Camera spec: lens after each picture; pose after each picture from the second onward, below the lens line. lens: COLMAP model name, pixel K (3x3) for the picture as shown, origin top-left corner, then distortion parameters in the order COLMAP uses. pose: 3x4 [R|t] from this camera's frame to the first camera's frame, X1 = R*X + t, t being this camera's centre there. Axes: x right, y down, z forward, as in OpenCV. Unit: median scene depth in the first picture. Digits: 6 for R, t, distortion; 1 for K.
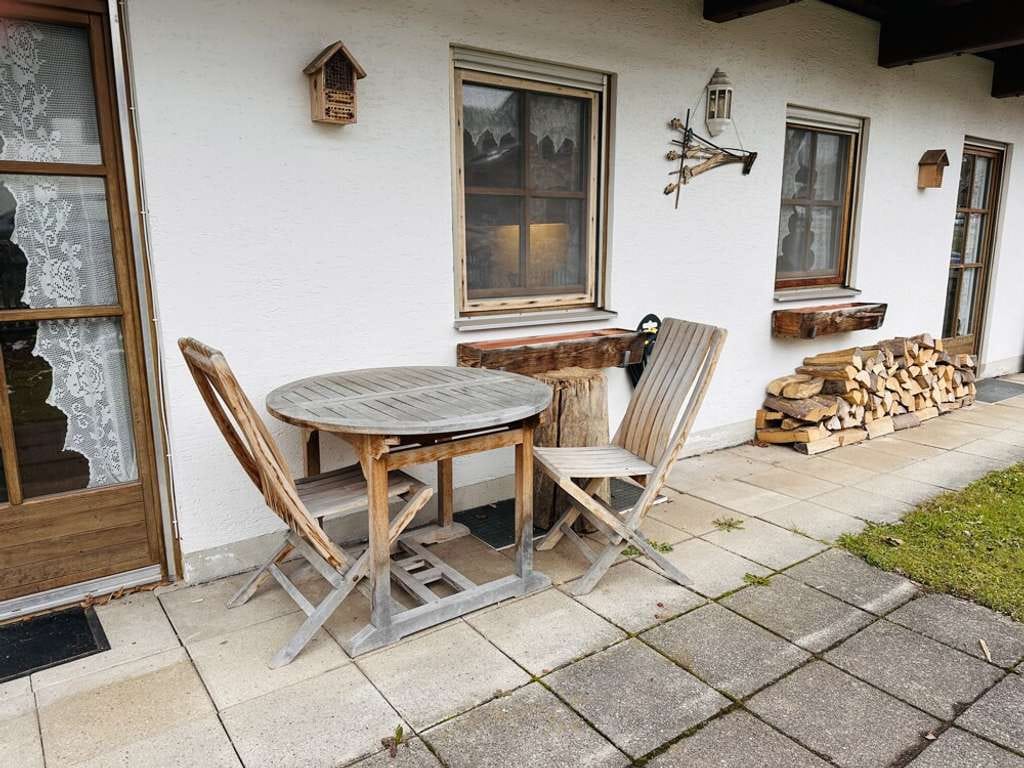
lens RADIAL K [[717.6, 0, 512.0], [0, 717.6, 384.0], [0, 0, 1]] dist [0.002328, 0.001221]
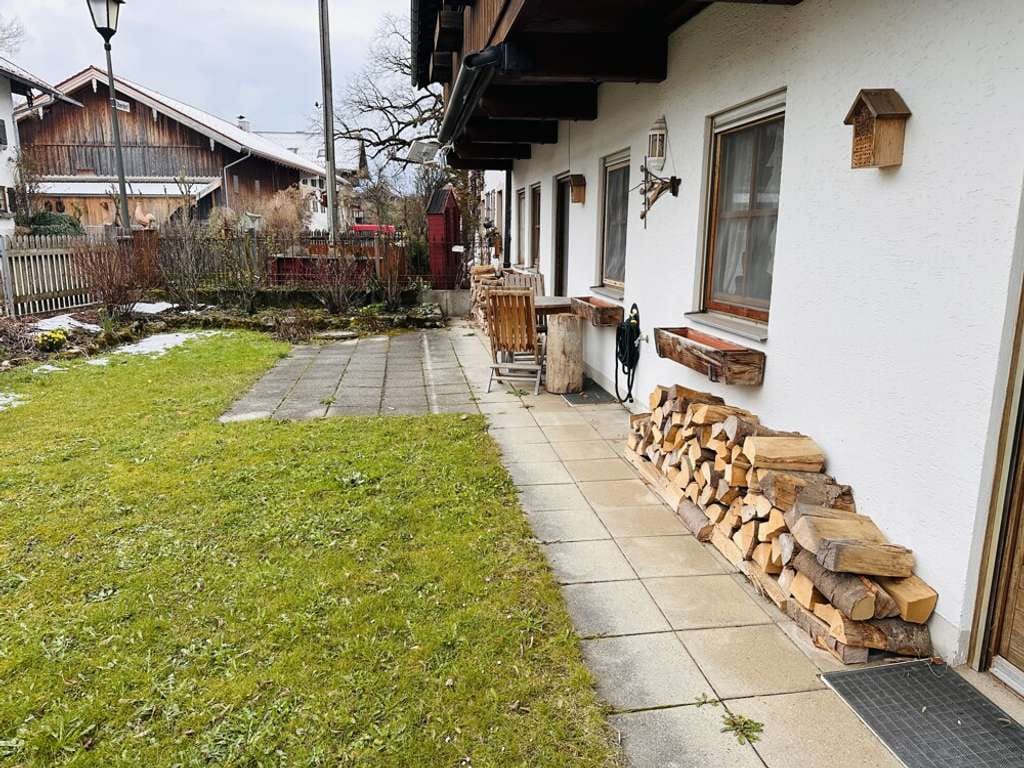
lens RADIAL K [[717.6, 0, 512.0], [0, 717.6, 384.0], [0, 0, 1]] dist [0.002328, 0.001221]
pose [[-0.472169, 0.177826, -0.863386, 1.477828], [-0.183658, 0.938103, 0.293654, -0.300685], [0.862164, 0.297222, -0.410284, 1.334575]]
